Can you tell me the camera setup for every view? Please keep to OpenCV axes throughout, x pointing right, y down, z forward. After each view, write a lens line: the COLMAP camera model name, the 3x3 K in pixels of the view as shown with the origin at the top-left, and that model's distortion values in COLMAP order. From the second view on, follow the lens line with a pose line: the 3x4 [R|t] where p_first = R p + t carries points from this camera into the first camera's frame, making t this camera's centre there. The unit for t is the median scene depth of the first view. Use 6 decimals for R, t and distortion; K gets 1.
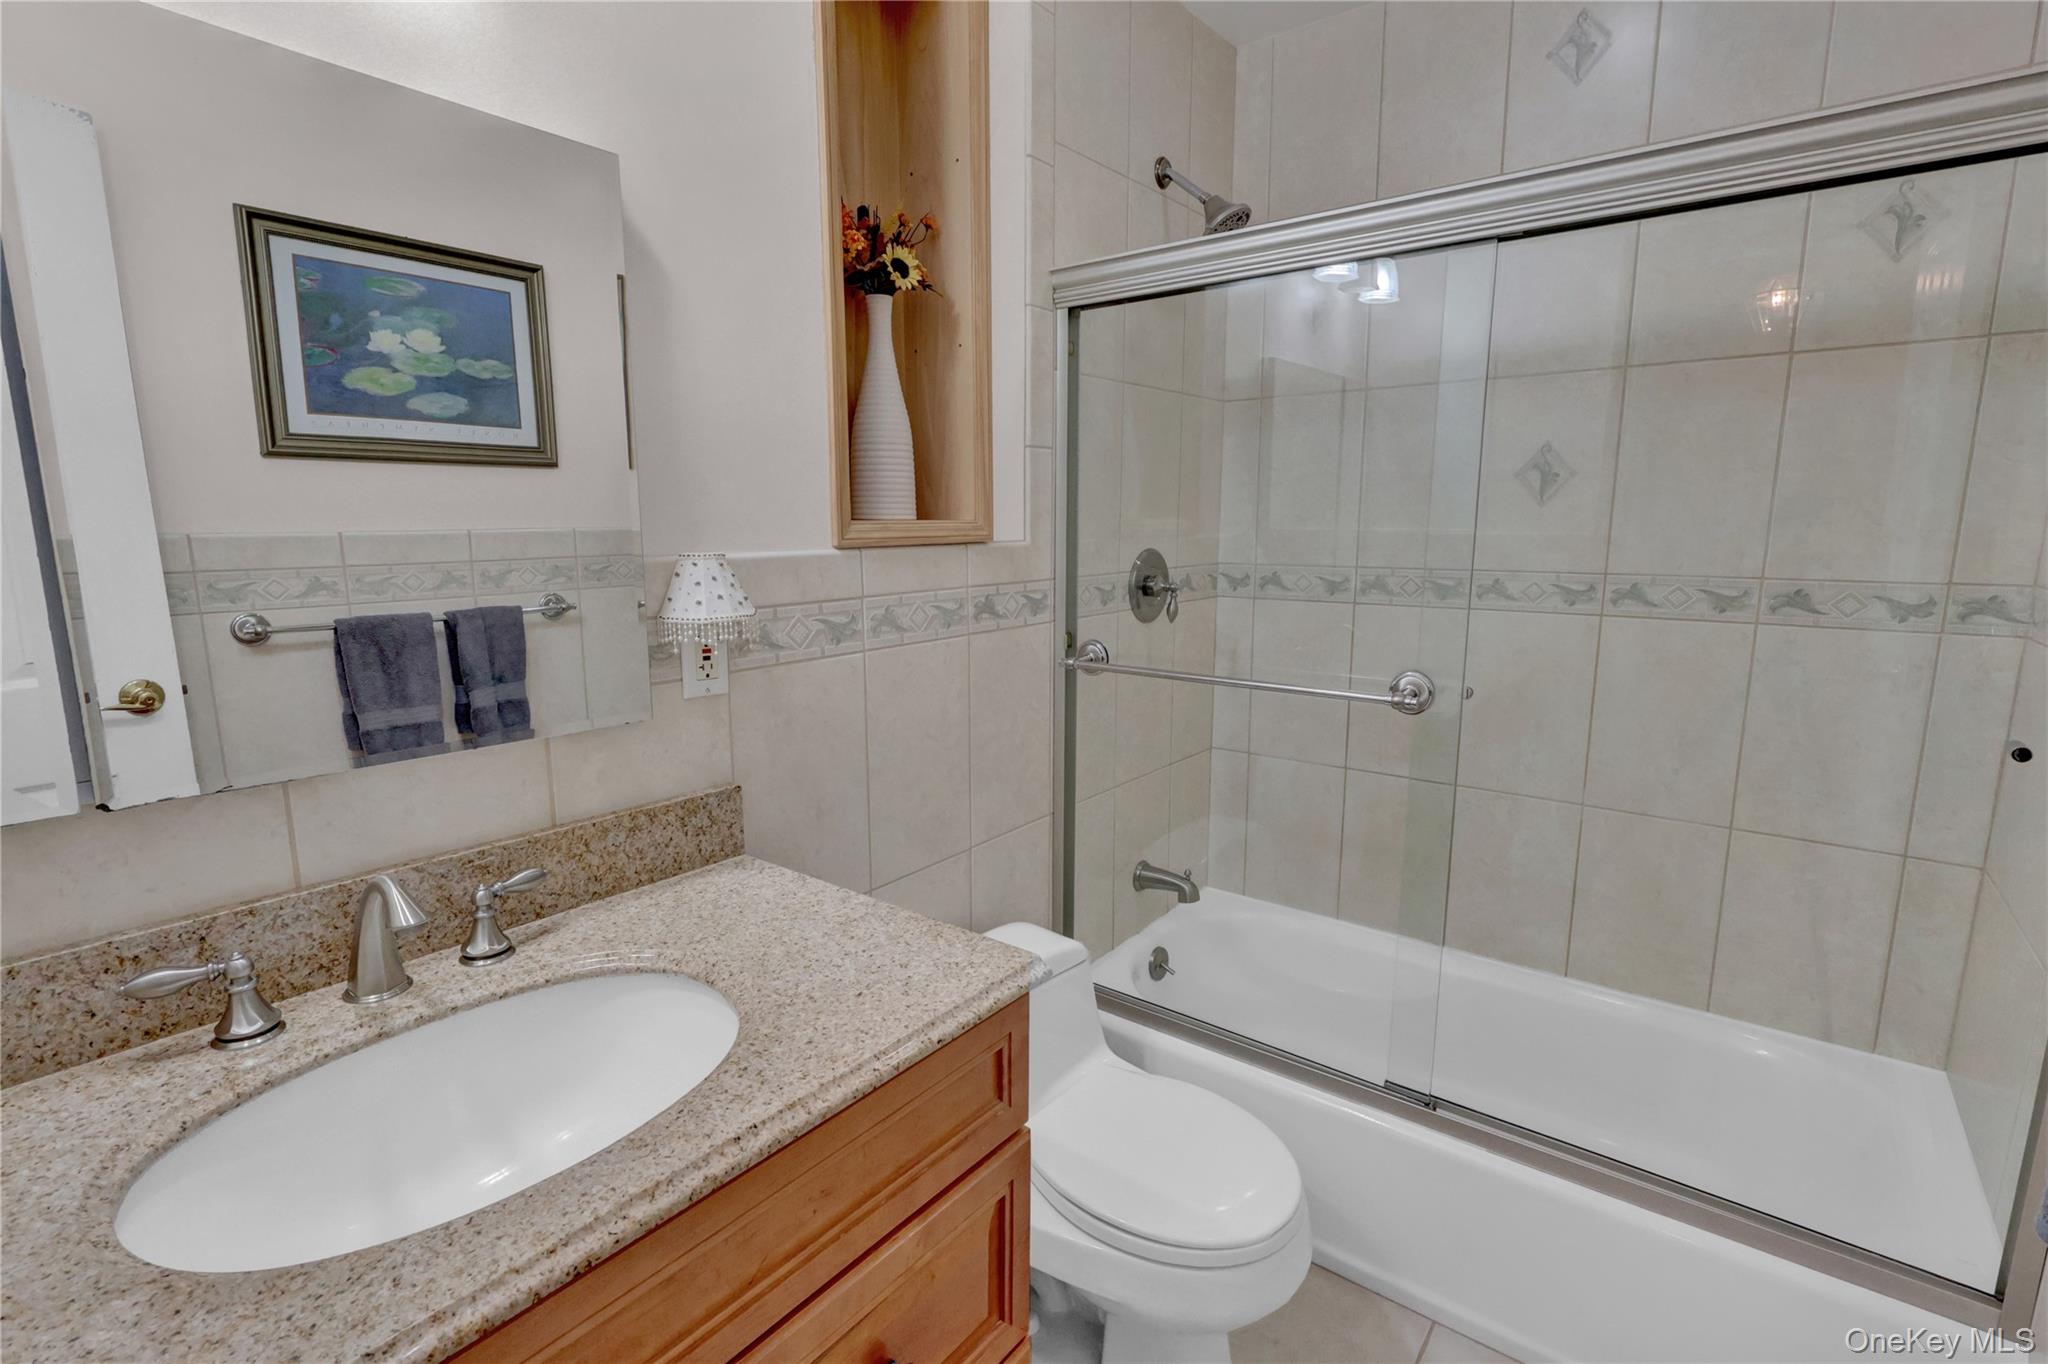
lens RADIAL K [[958.2, 0, 1024.0], [0, 958.2, 682.0], [0, 0, 1]] dist [-0.002984, 0.001182]
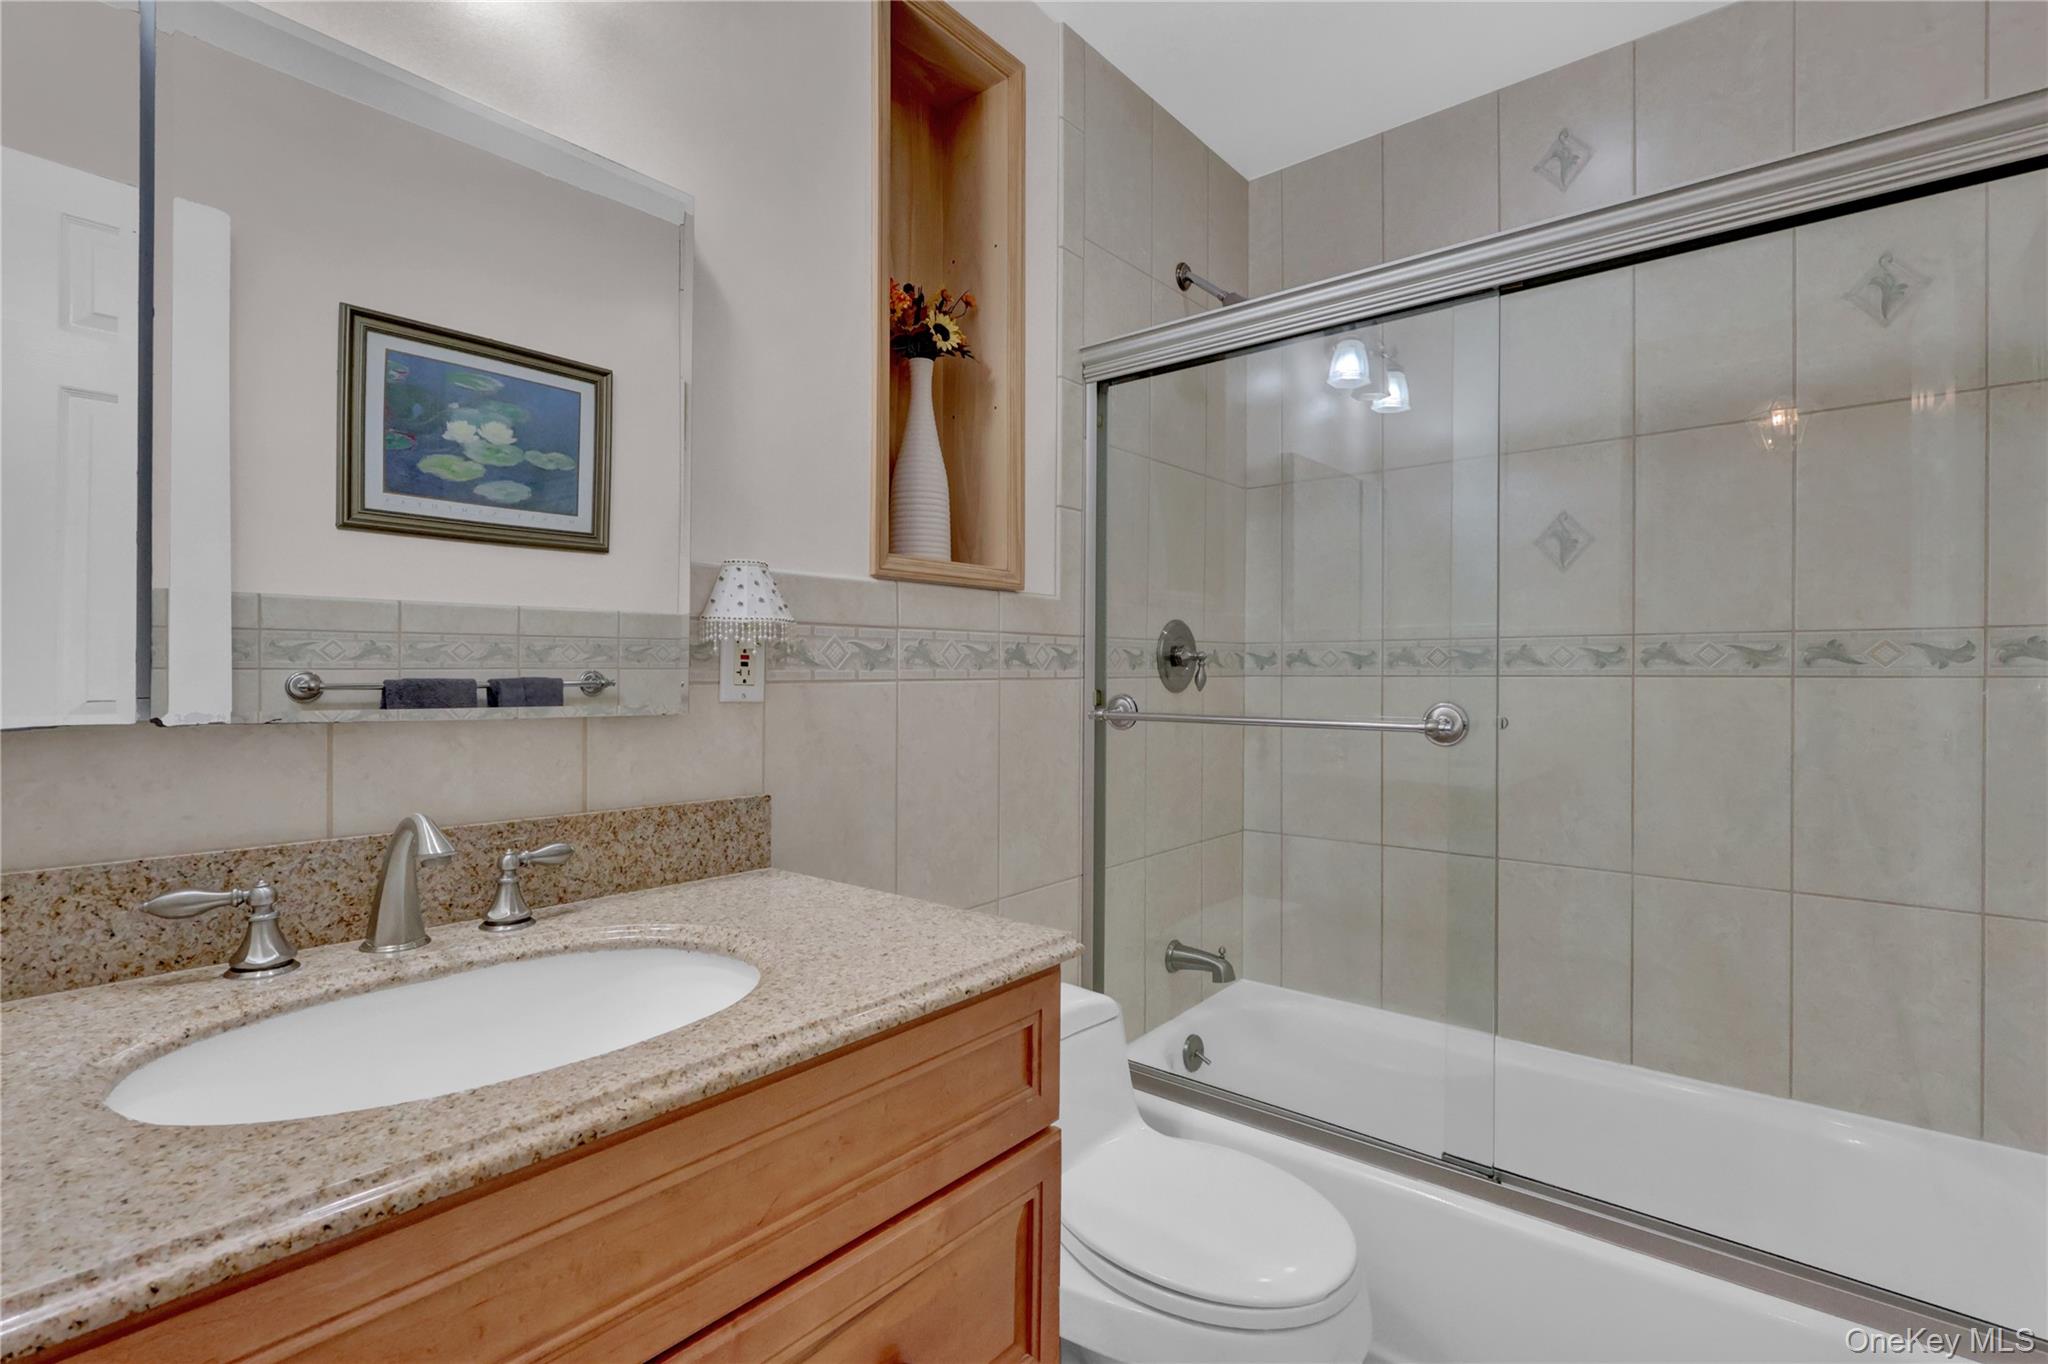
lens RADIAL K [[953.7, 0, 1024.3], [0, 953.7, 673.0], [0, 0, 1]] dist [-0.002957, 0.001353]
pose [[0.999605, 0.005838, -0.027488, -0.004229], [-0.010335, 0.986001, -0.166416, 0.124888], [0.026131, 0.166634, 0.985672, 0.006389]]
